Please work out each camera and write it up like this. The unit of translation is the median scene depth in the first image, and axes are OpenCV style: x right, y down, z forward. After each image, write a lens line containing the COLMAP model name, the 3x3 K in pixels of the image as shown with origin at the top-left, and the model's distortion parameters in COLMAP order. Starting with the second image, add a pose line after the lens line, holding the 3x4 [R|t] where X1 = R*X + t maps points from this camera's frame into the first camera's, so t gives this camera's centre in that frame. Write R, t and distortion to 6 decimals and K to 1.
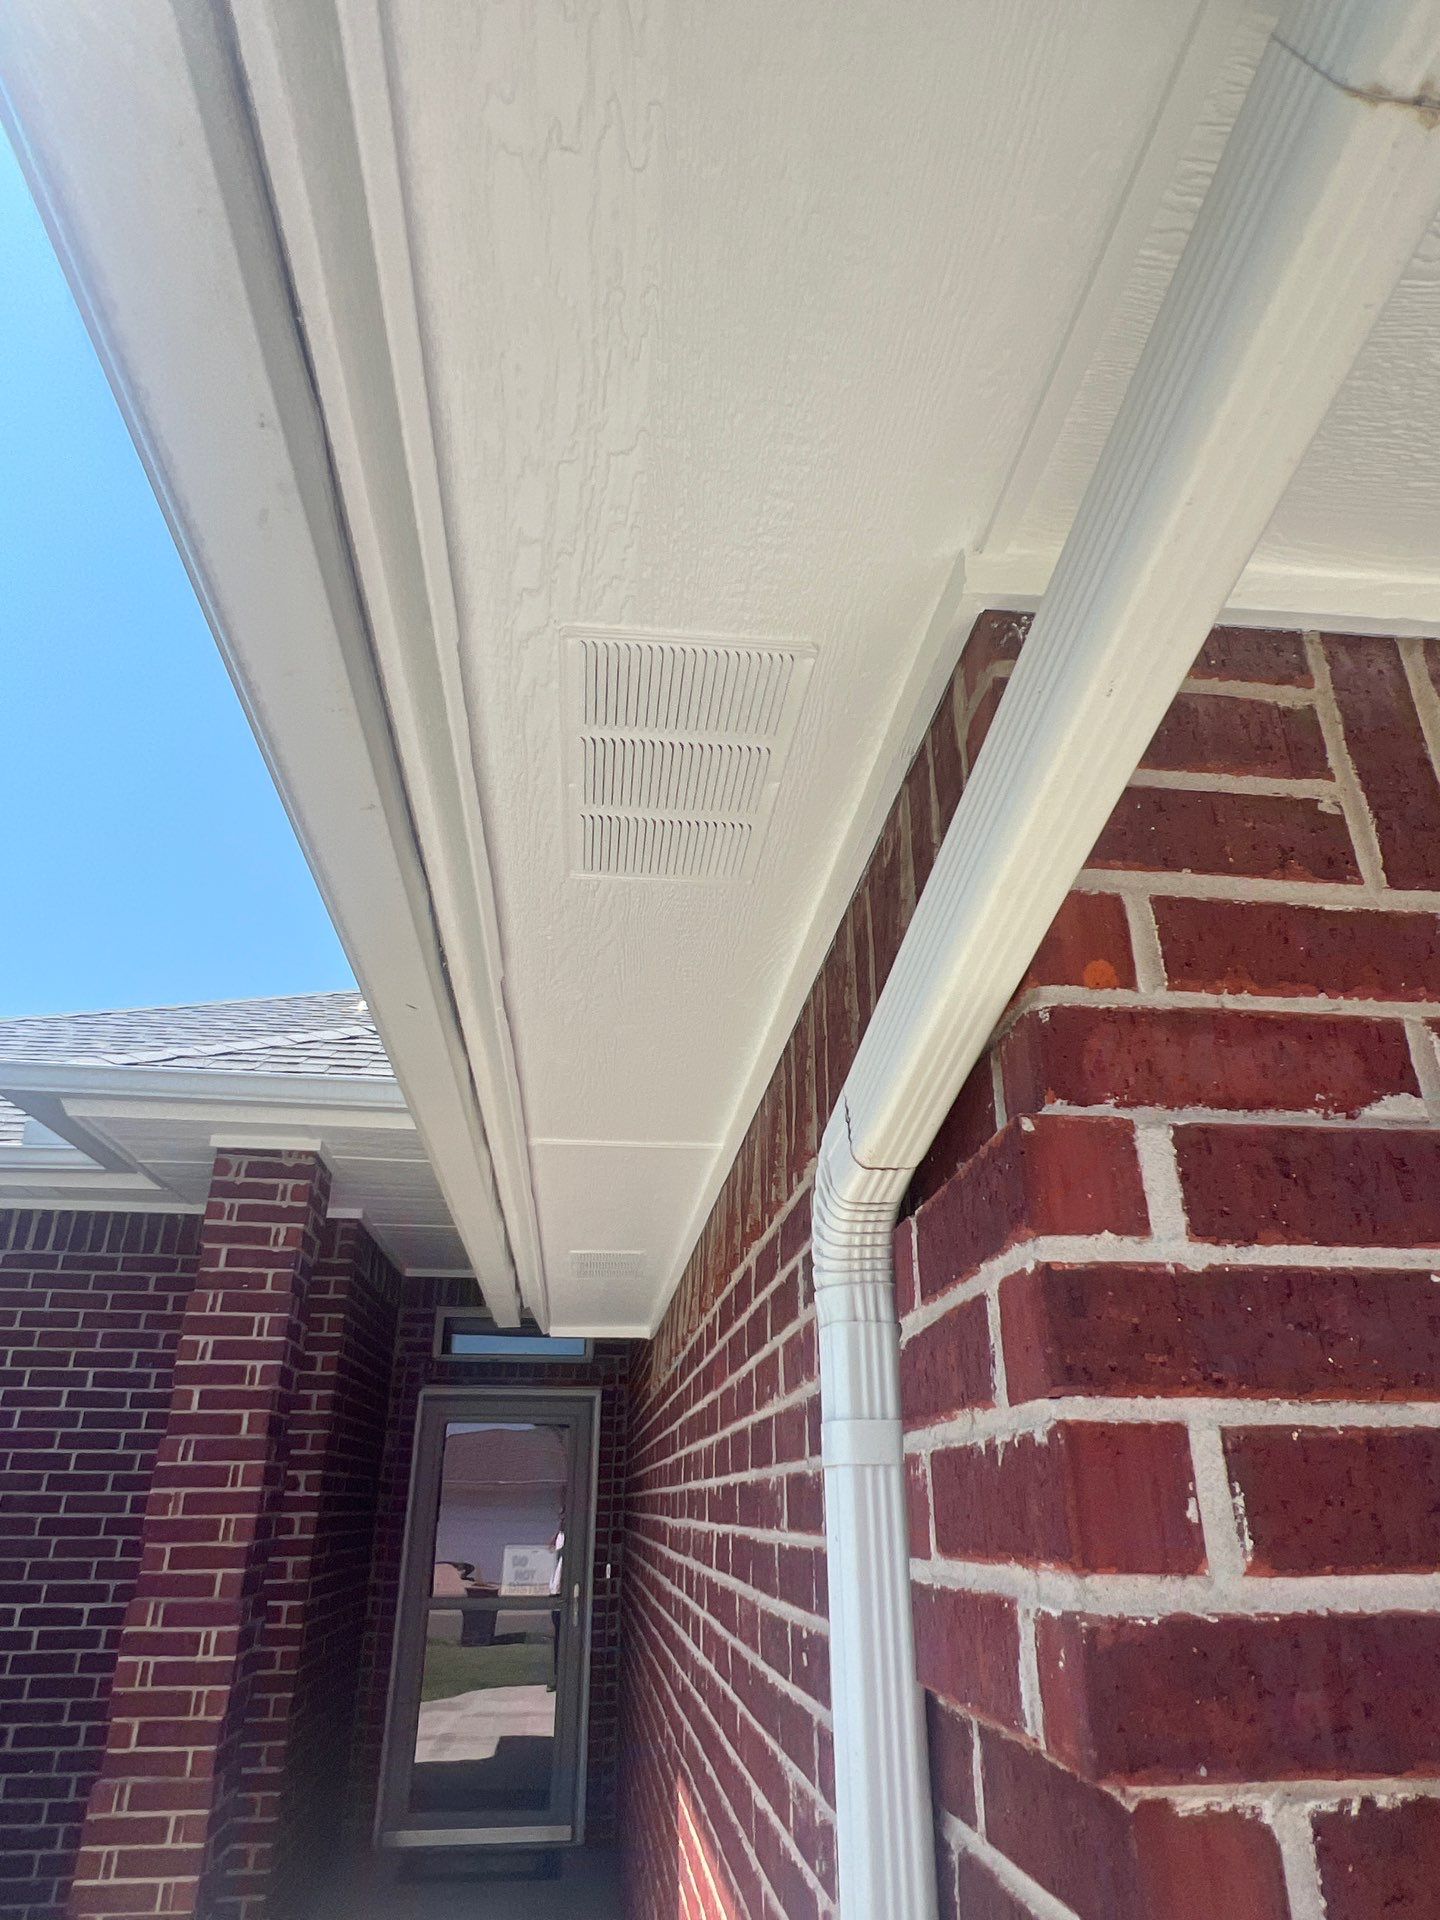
lens RADIAL K [[1183.3, 0, 720.0], [0, 1183.3, 960.0], [0, 0, 1]] dist [-0.000997, -0.000413]
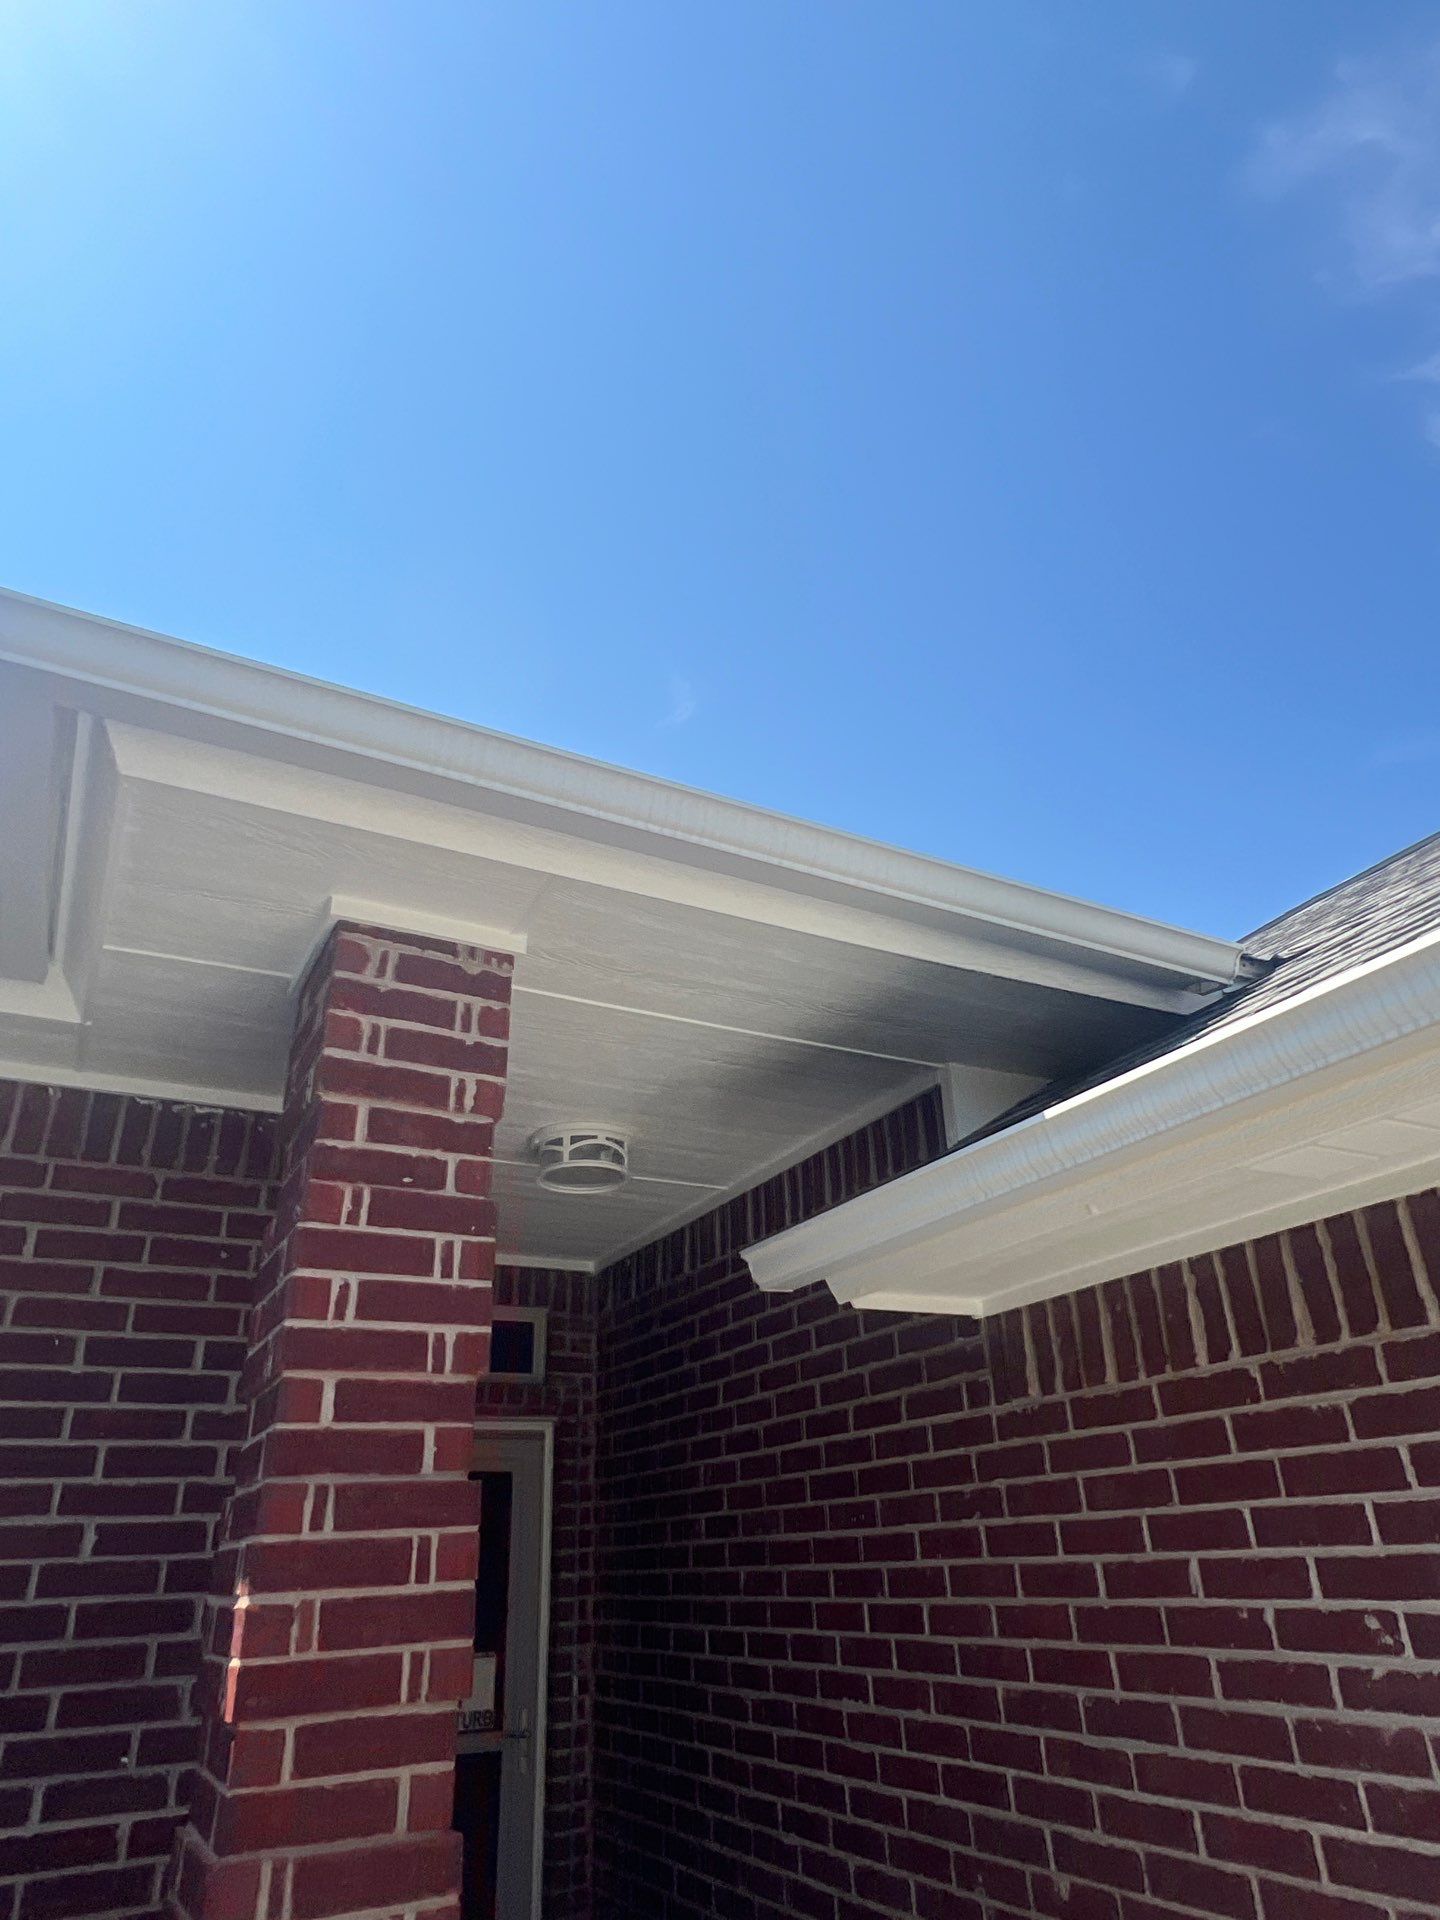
lens RADIAL K [[1183.3, 0, 720.0], [0, 1183.3, 960.0], [0, 0, 1]] dist [-0.000997, -0.000413]
pose [[0.928819, 0.135422, 0.344901, -0.459050], [-0.119286, 0.990550, -0.067692, 0.196756], [-0.350809, 0.021732, 0.936195, 0.464137]]
